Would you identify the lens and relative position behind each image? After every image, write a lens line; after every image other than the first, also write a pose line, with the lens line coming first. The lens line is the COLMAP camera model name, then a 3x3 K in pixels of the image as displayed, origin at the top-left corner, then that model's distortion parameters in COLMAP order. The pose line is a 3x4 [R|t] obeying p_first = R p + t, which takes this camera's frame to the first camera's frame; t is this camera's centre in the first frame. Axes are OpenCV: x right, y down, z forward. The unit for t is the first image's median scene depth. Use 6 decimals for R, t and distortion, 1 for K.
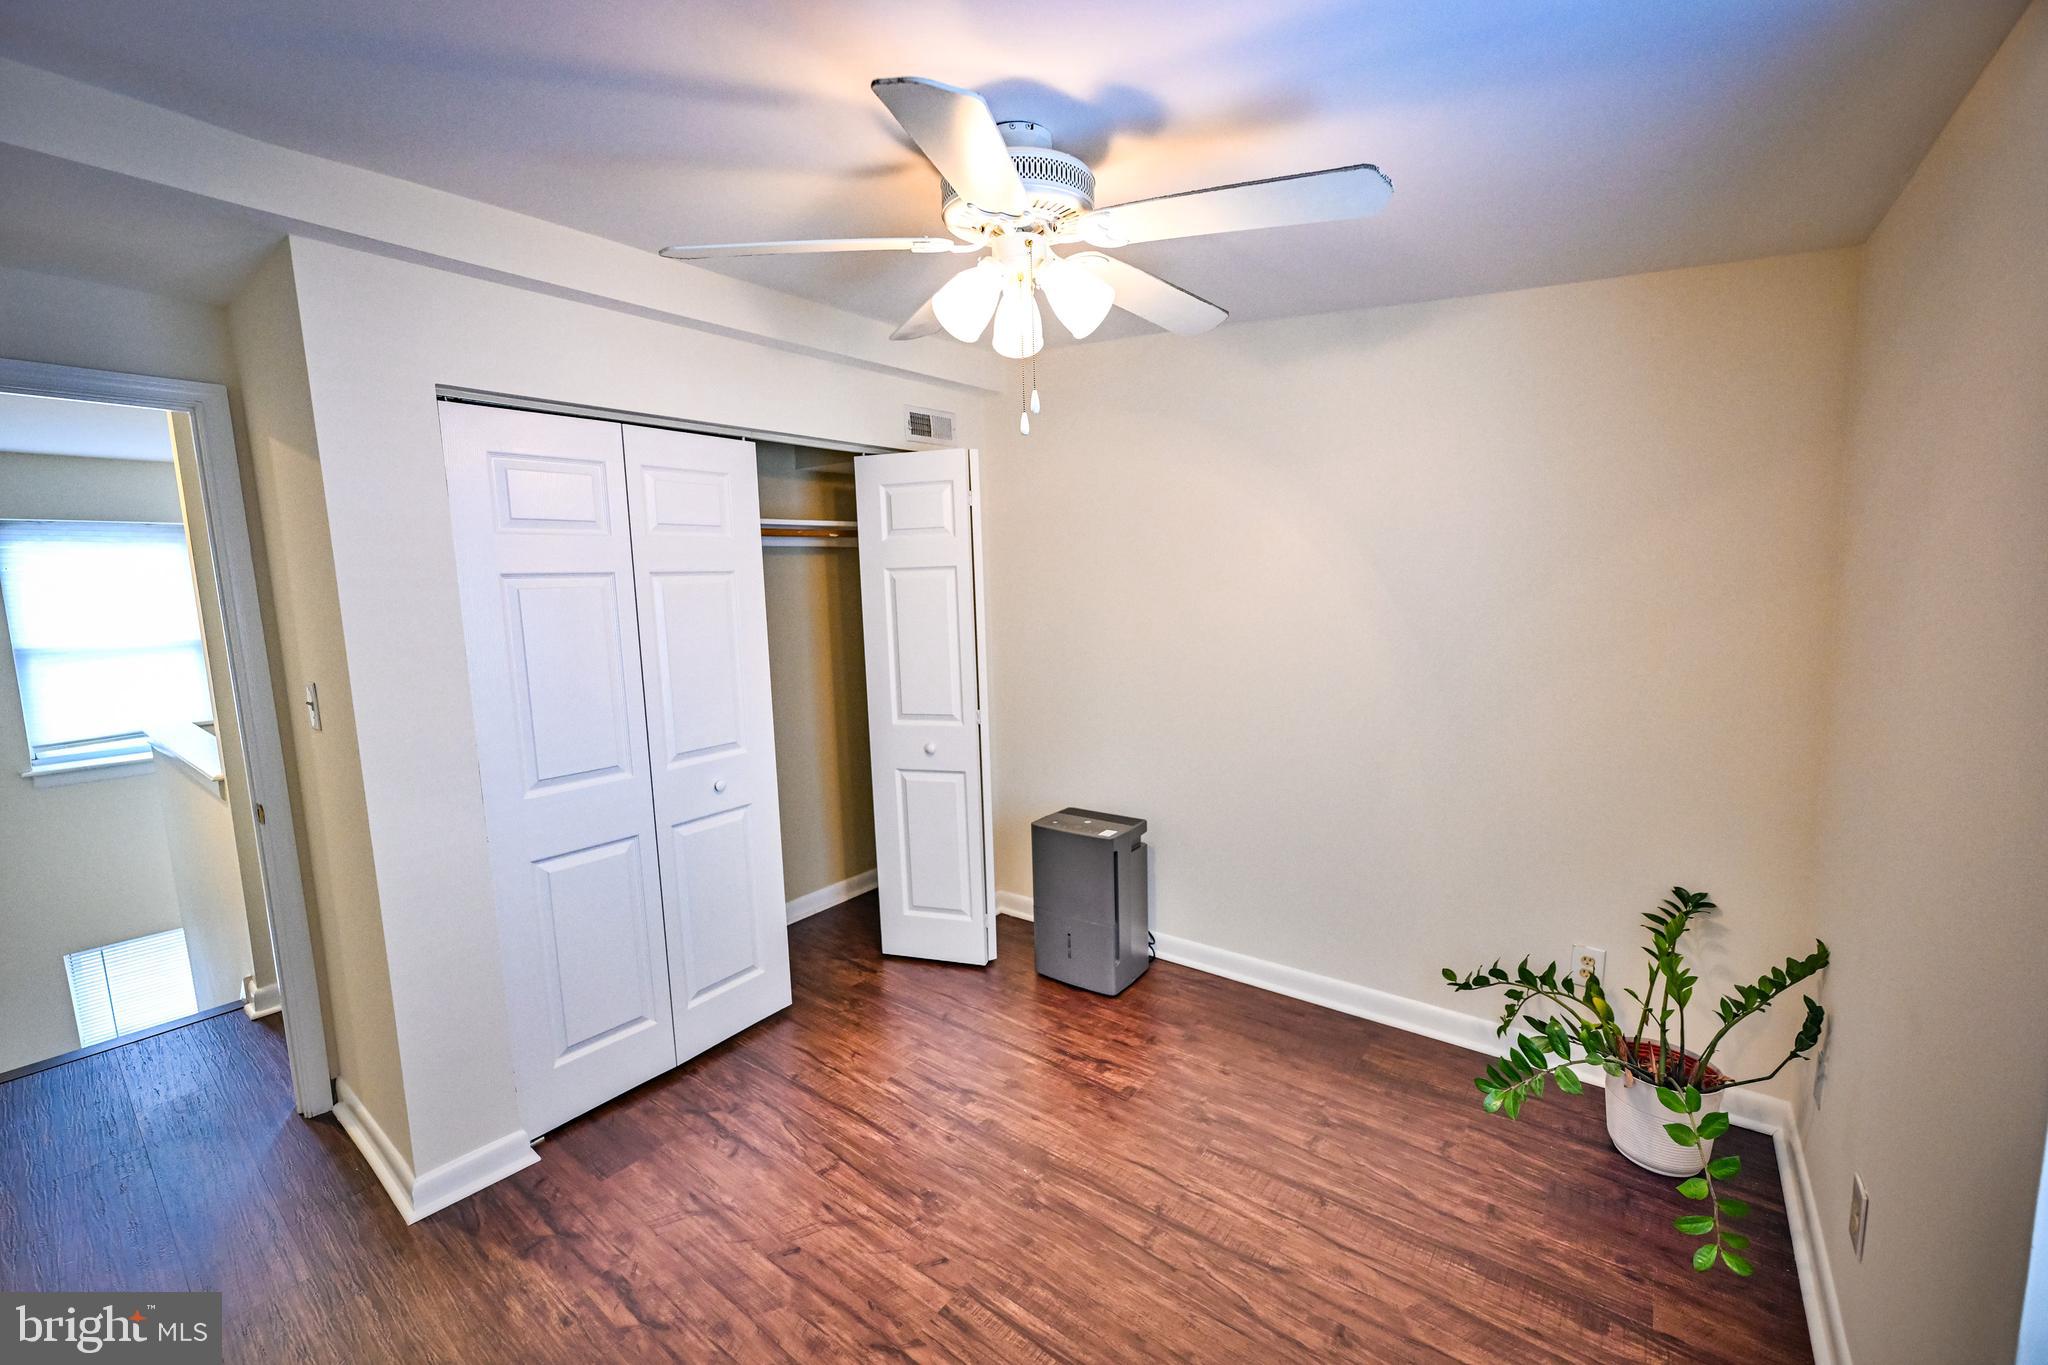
lens RADIAL K [[805.0, 0, 1029.1], [0, 805.0, 665.9], [0, 0, 1]] dist [-0.000342, 0.000012]
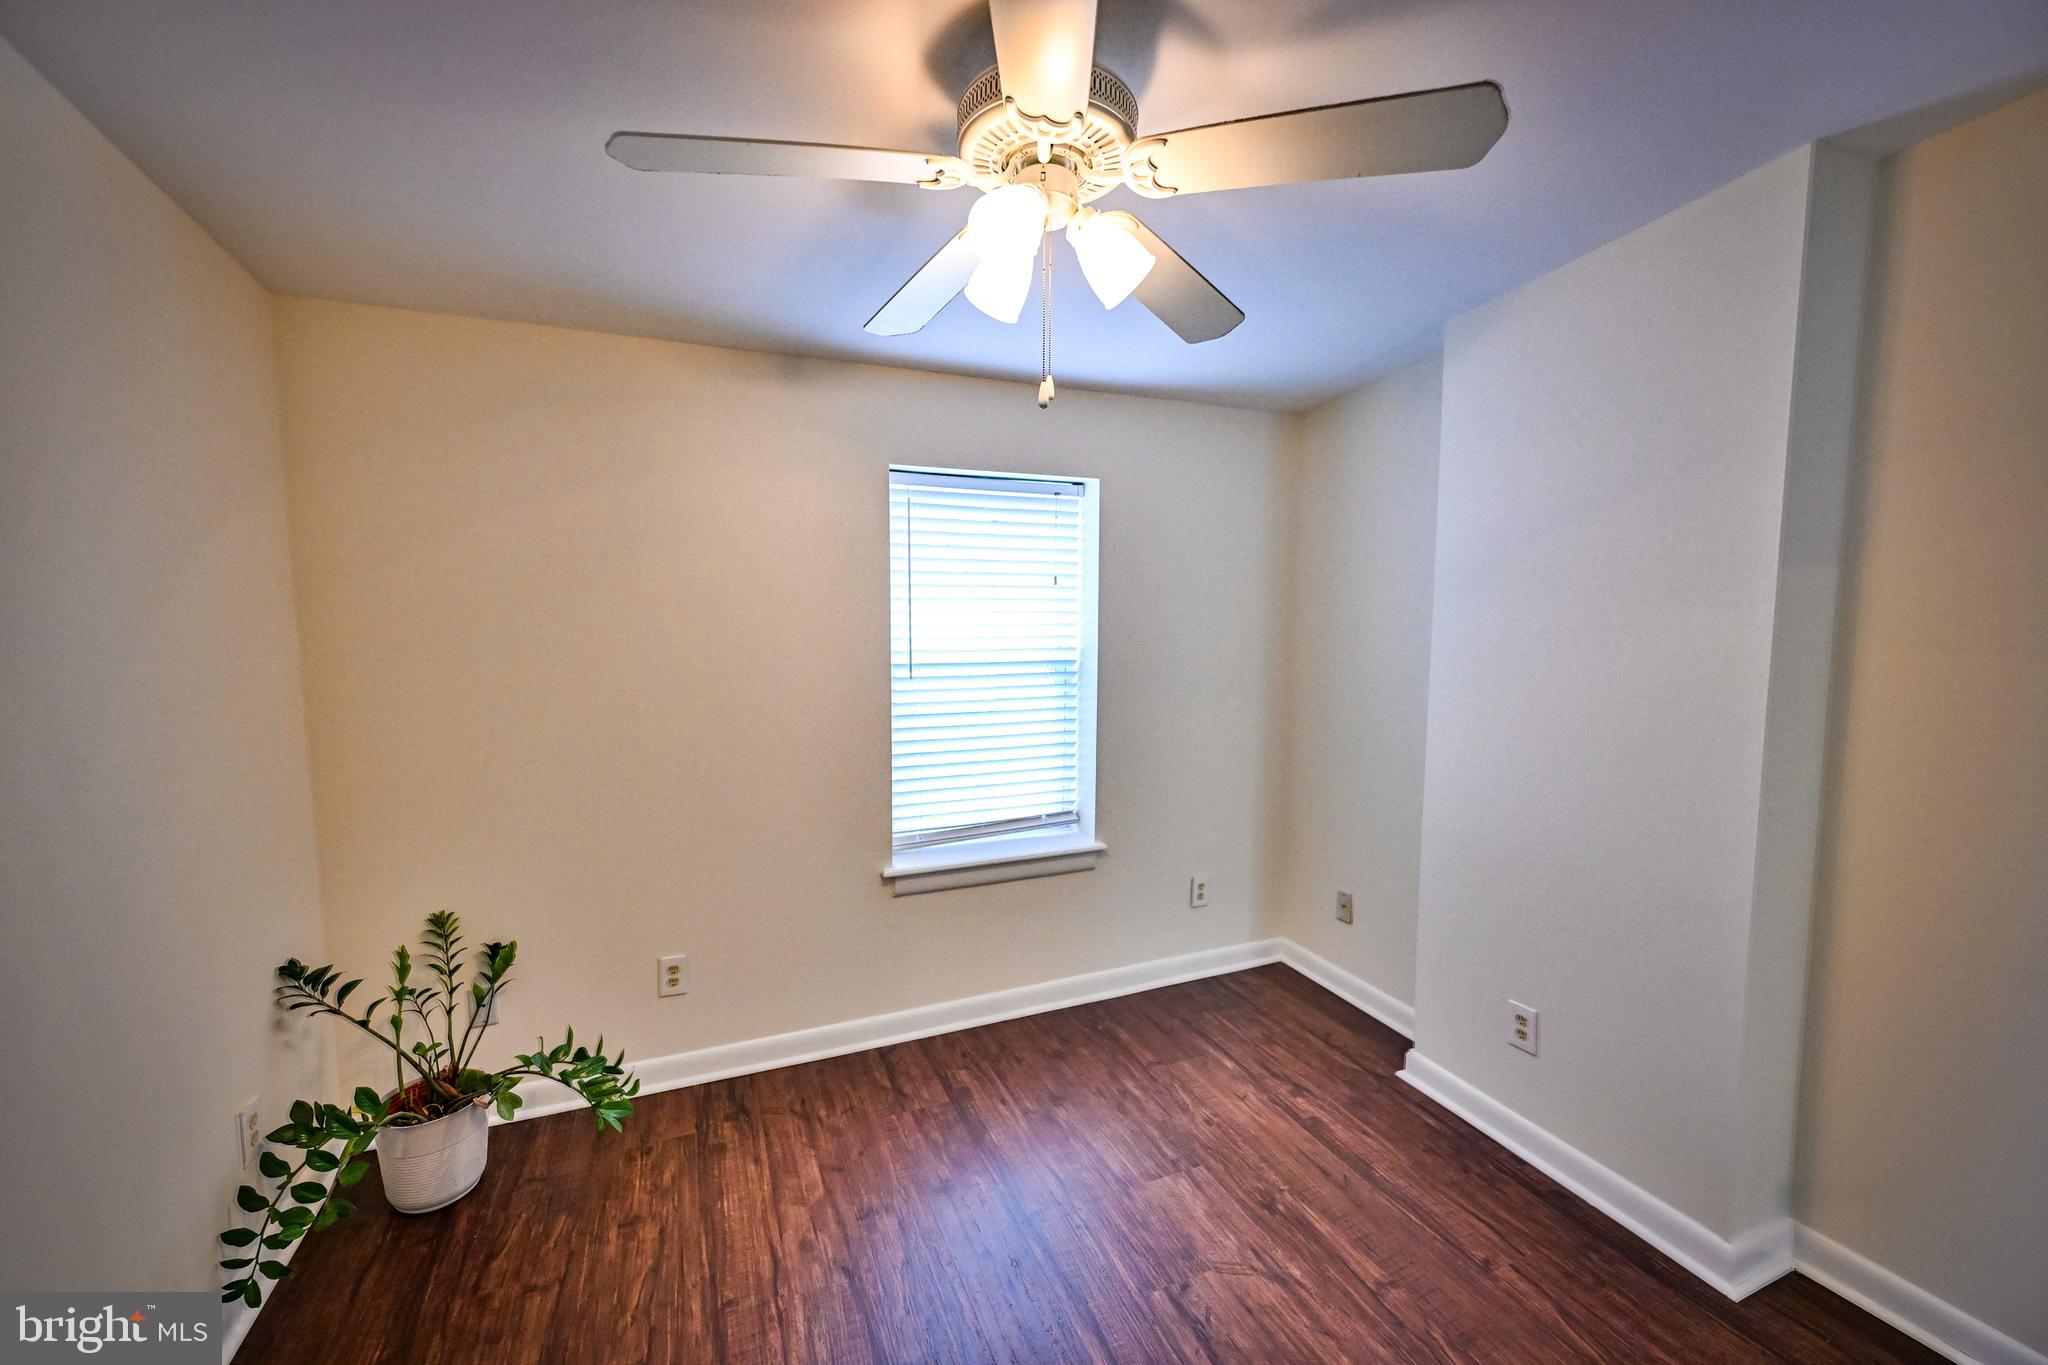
lens RADIAL K [[805.0, 0, 1024.3], [0, 805.0, 676.9], [0, 0, 1]] dist [-0.000342, 0.000012]
pose [[-0.860884, -0.019504, 0.508427, -0.283858], [0.076376, 0.982989, 0.167030, -0.103533], [-0.503036, 0.182625, -0.844750, 1.196703]]
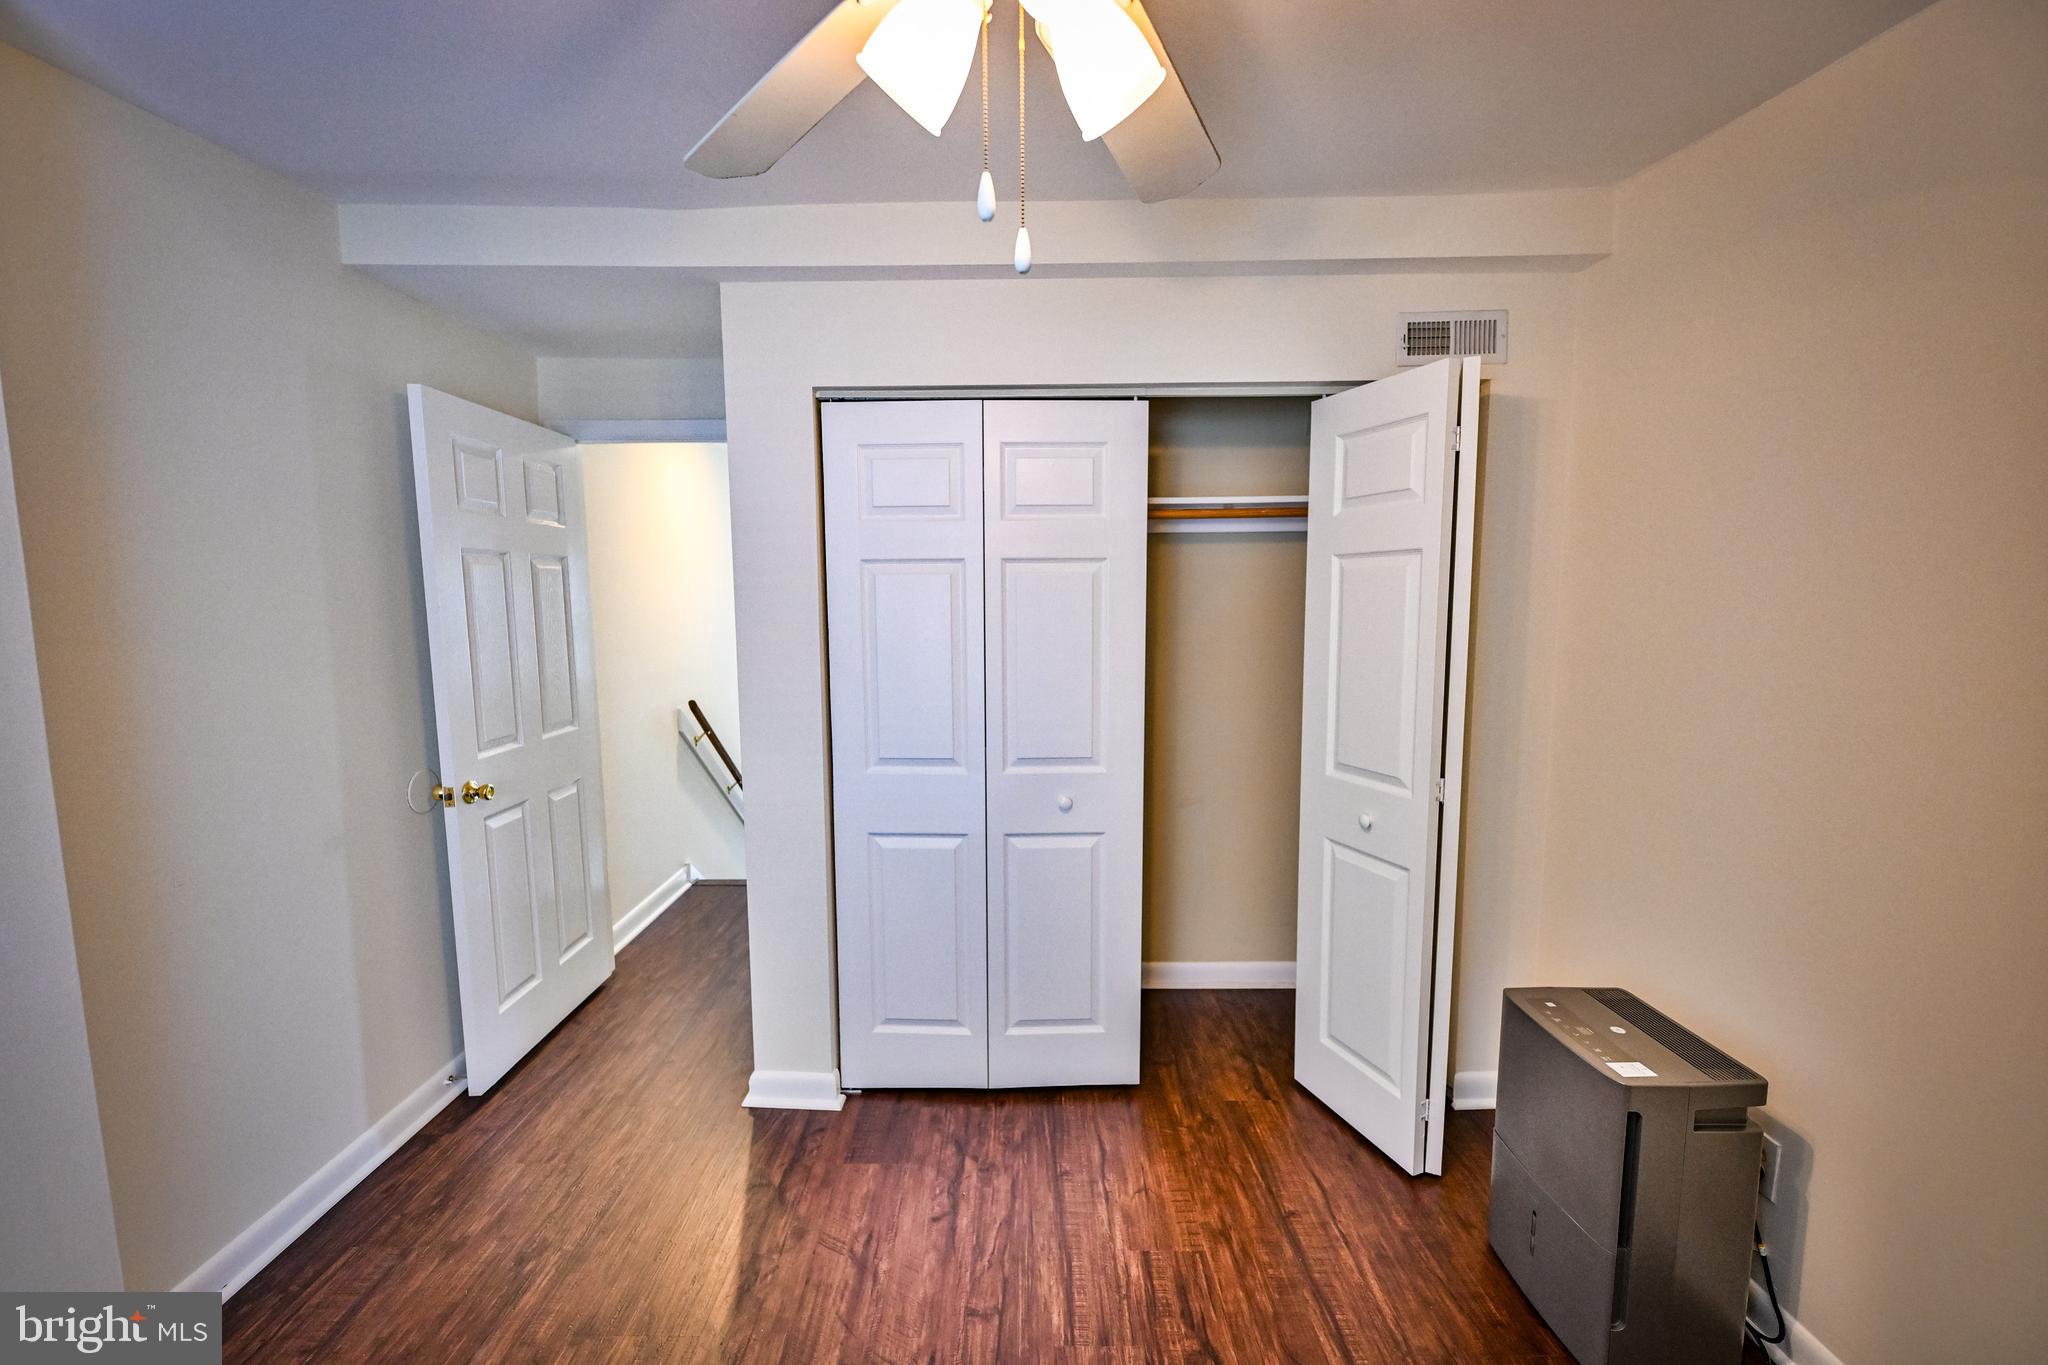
lens RADIAL K [[805.0, 0, 1020.2], [0, 805.0, 678.2], [0, 0, 1]] dist [-0.000342, 0.000012]
pose [[0.610121, 0.103109, -0.785571, 0.293106], [-0.098086, 0.993698, 0.054247, -0.033134], [0.786214, 0.043956, 0.616390, 0.467123]]
